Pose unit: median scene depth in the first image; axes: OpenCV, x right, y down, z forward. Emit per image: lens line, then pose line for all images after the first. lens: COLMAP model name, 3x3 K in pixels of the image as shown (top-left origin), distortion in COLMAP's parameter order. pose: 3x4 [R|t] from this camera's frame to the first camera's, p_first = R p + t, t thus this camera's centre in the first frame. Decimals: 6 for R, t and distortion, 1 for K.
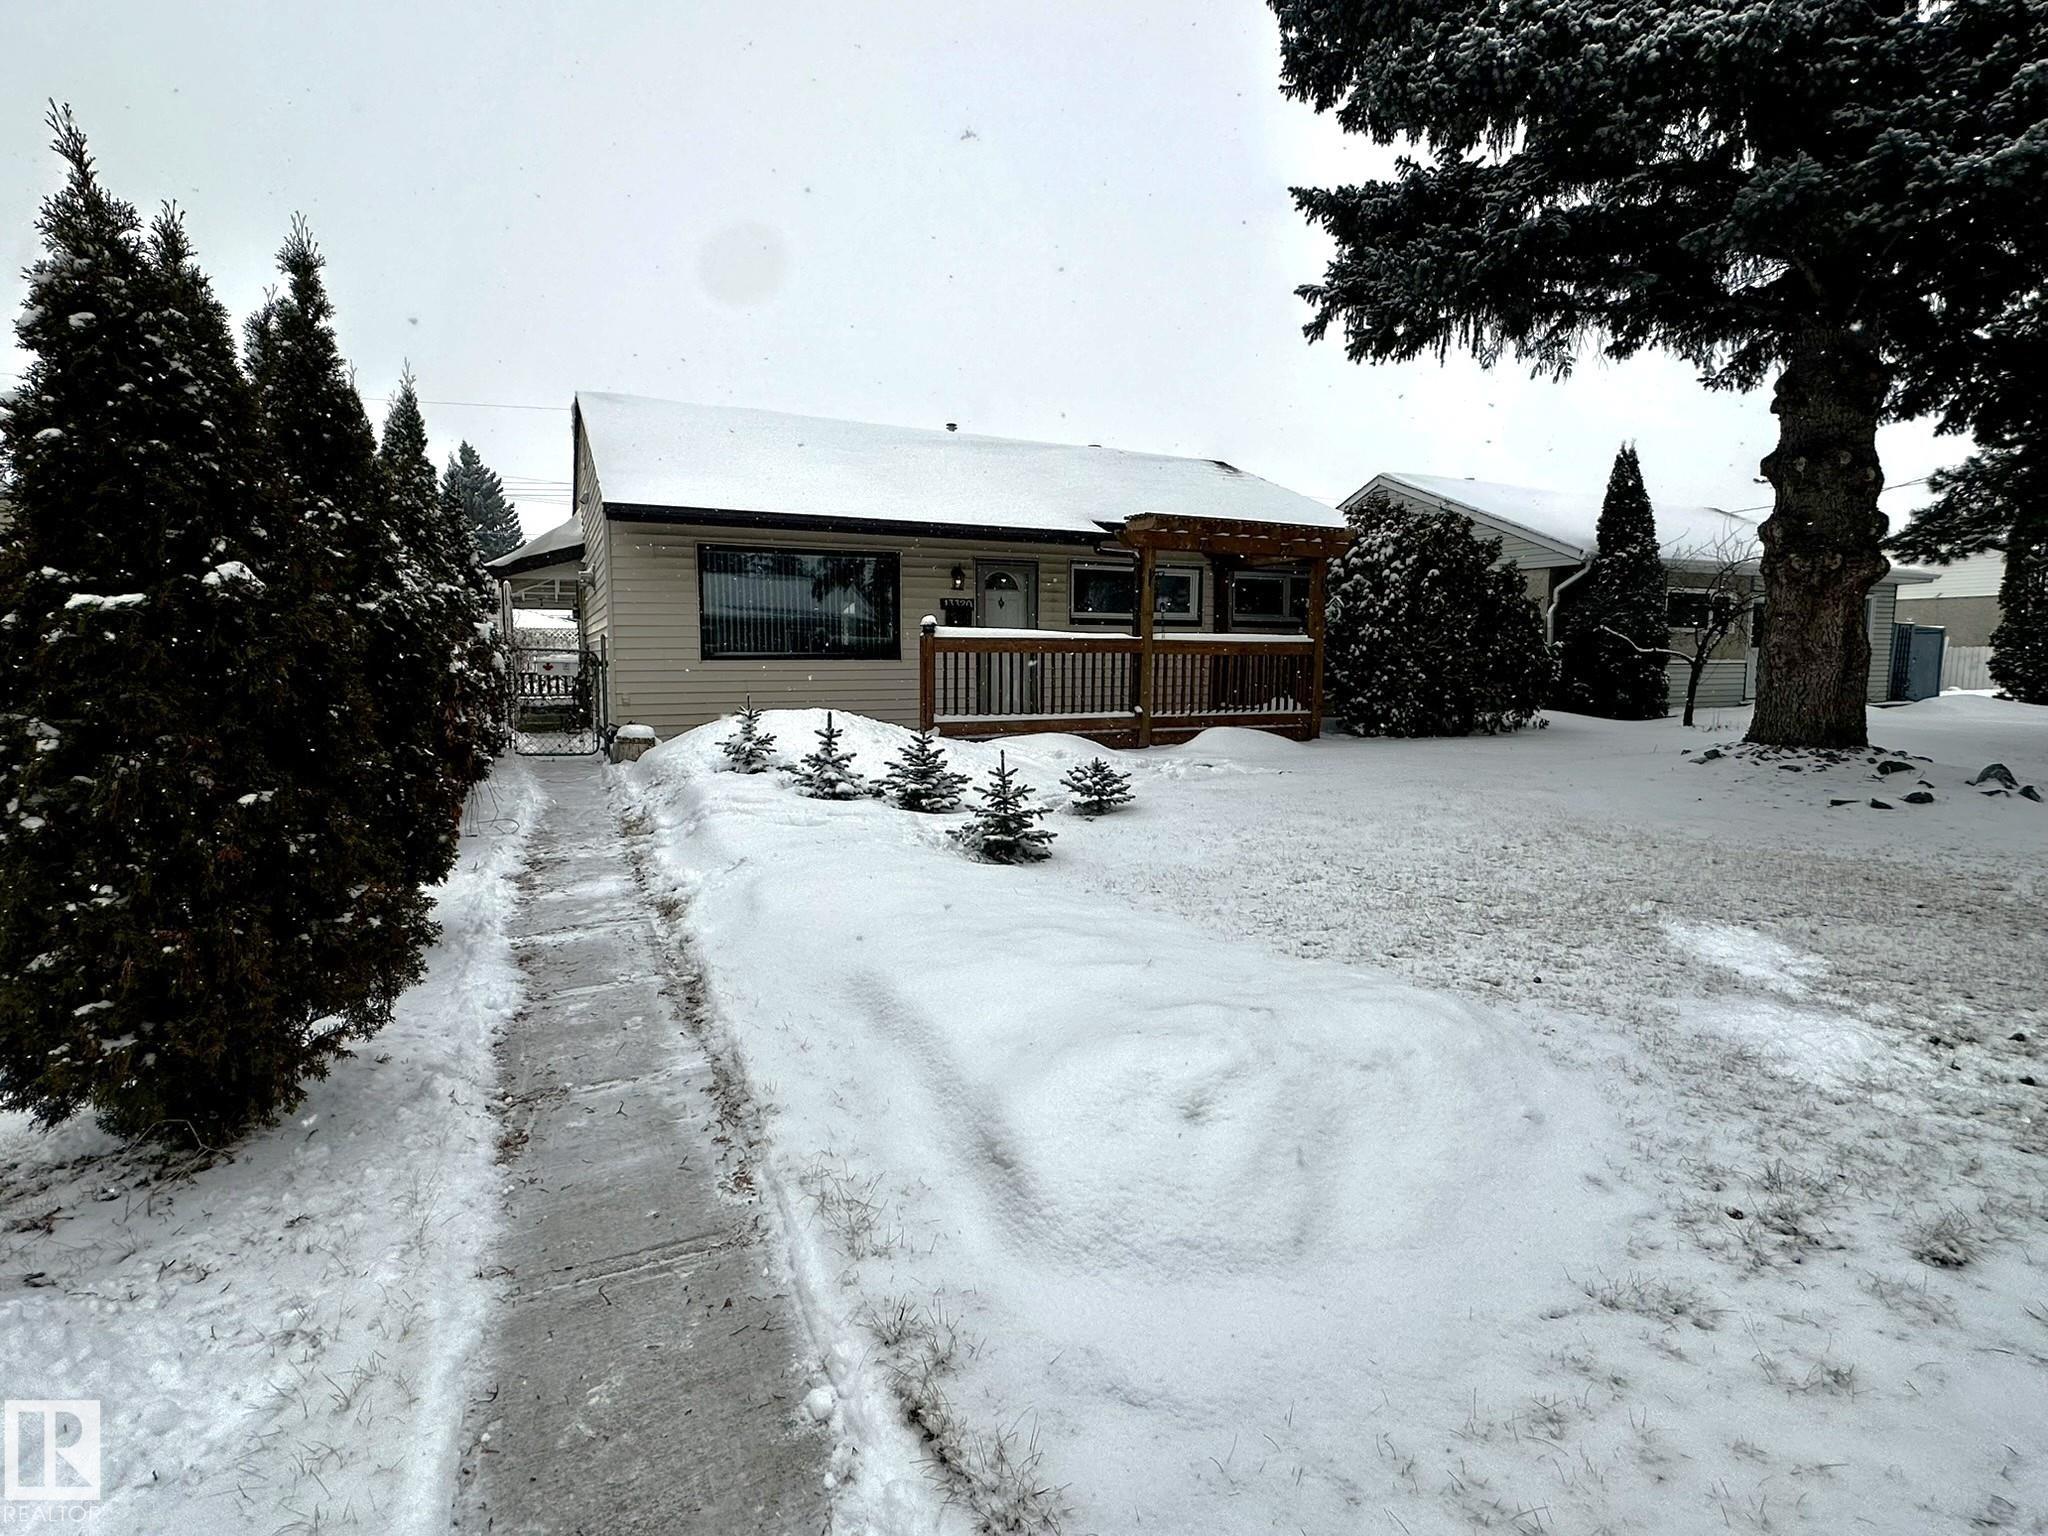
lens RADIAL K [[1012.9, 0, 1021.3], [0, 1012.9, 765.6], [0, 0, 1]] dist [-0.000282, 0.000415]
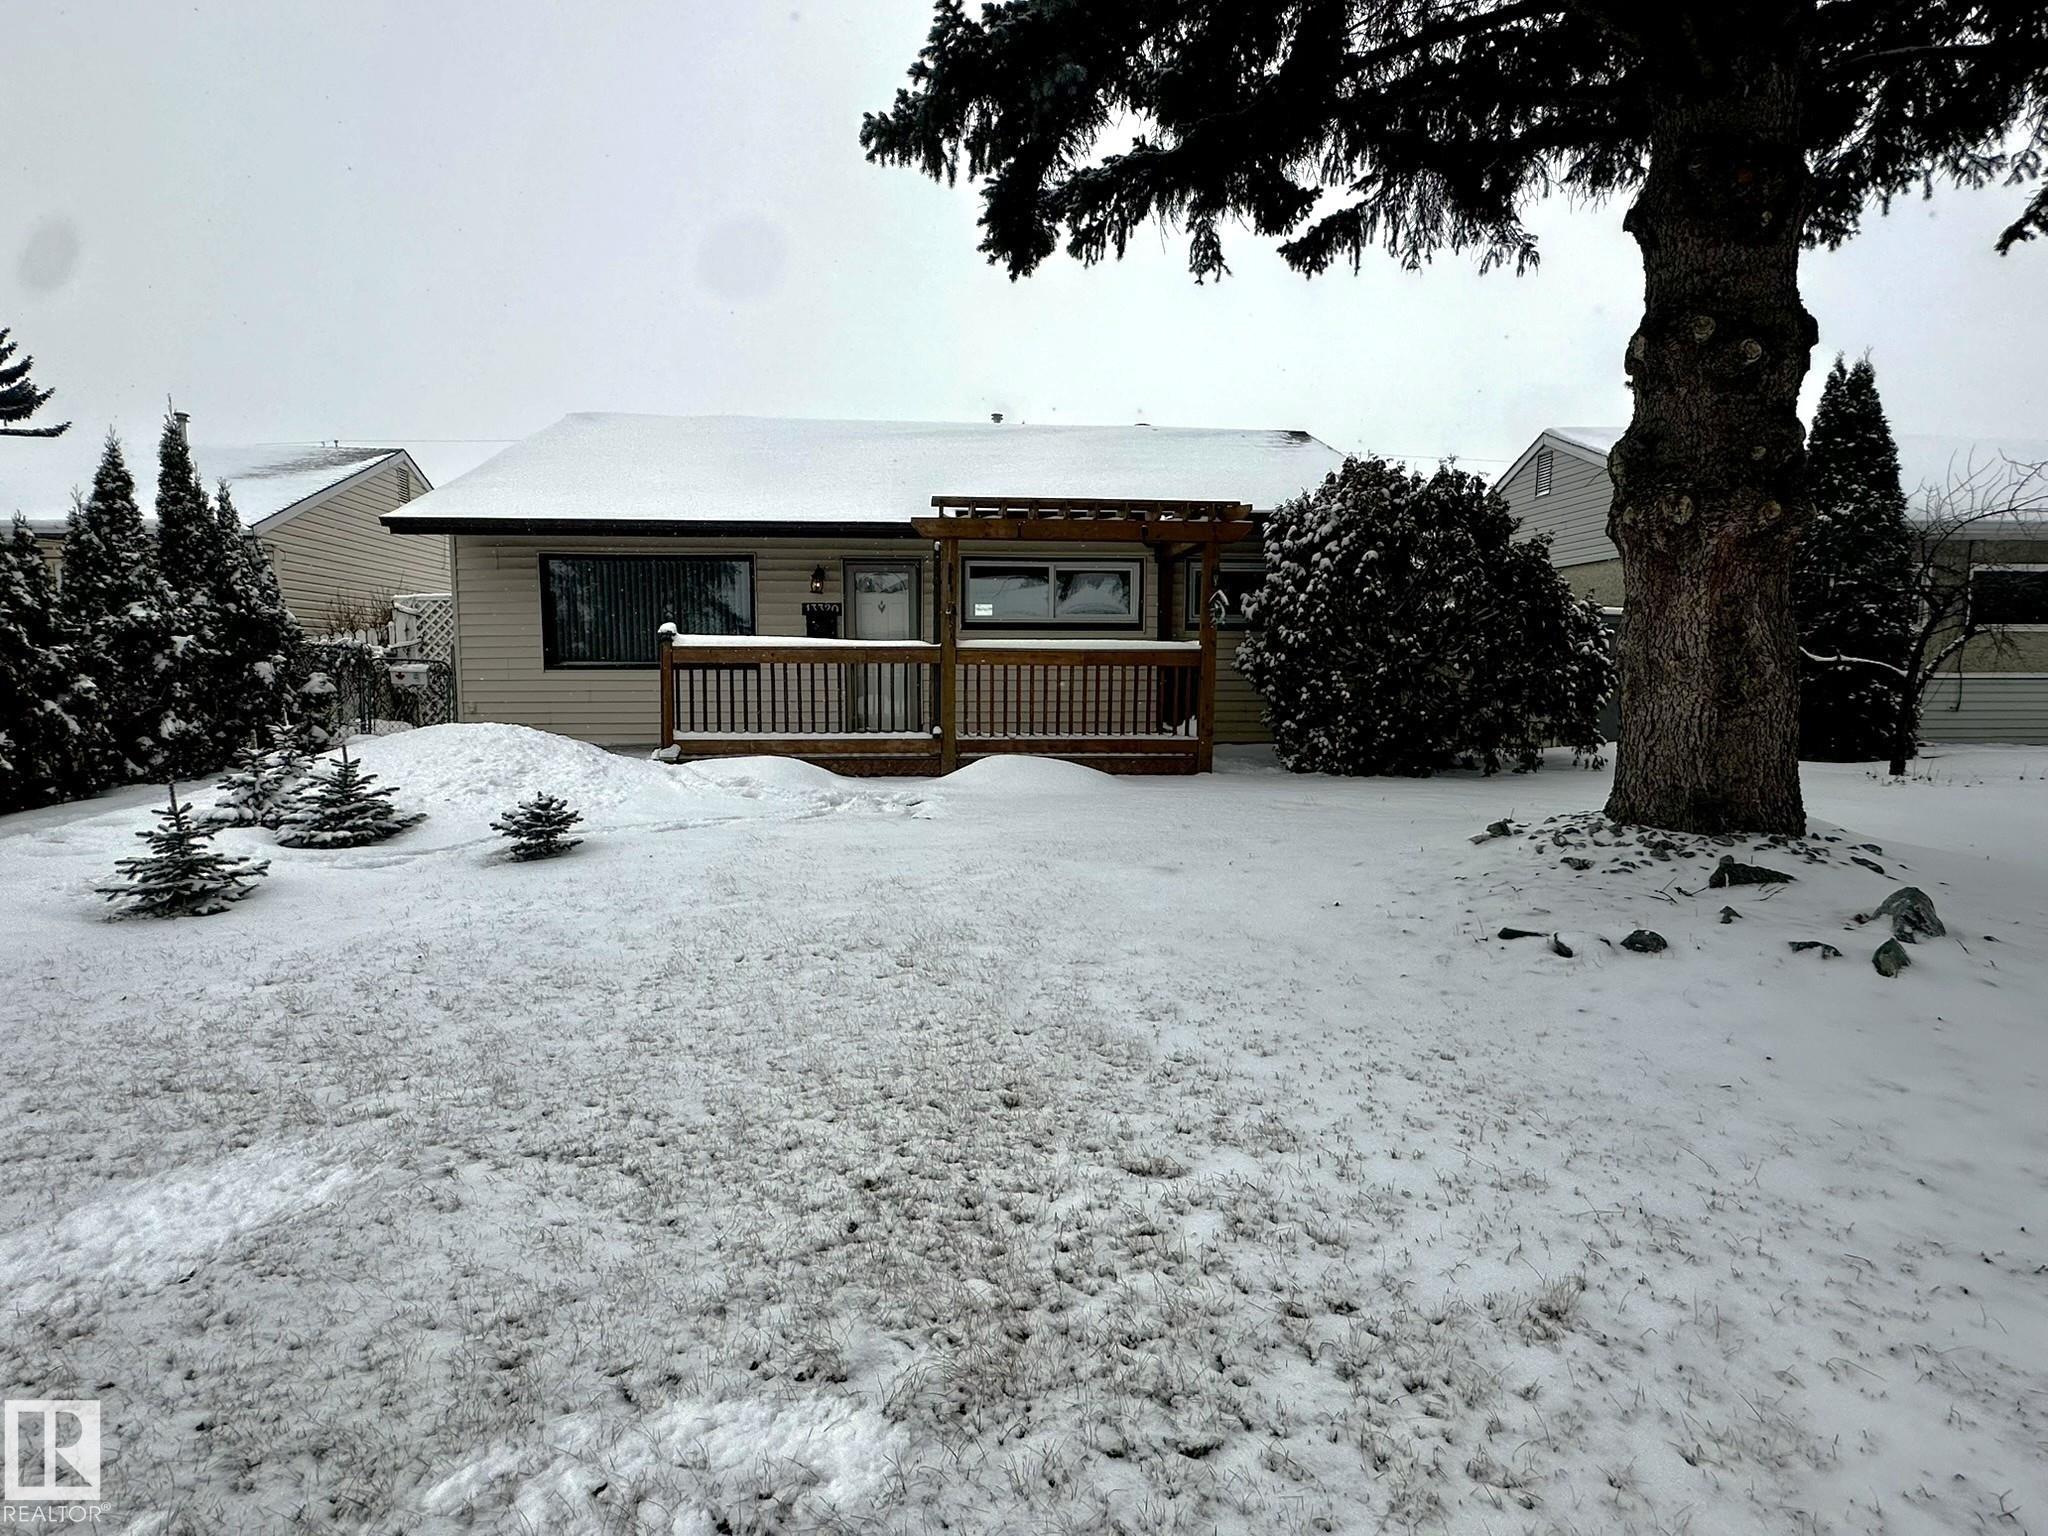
lens RADIAL K [[1012.9, 0, 1021.3], [0, 1012.9, 765.6], [0, 0, 1]] dist [-0.000282, 0.000415]
pose [[0.928553, 0.039093, -0.369137, 0.460328], [-0.040950, 0.999157, 0.002806, -0.028949], [0.368935, 0.012511, 0.929371, 0.223995]]
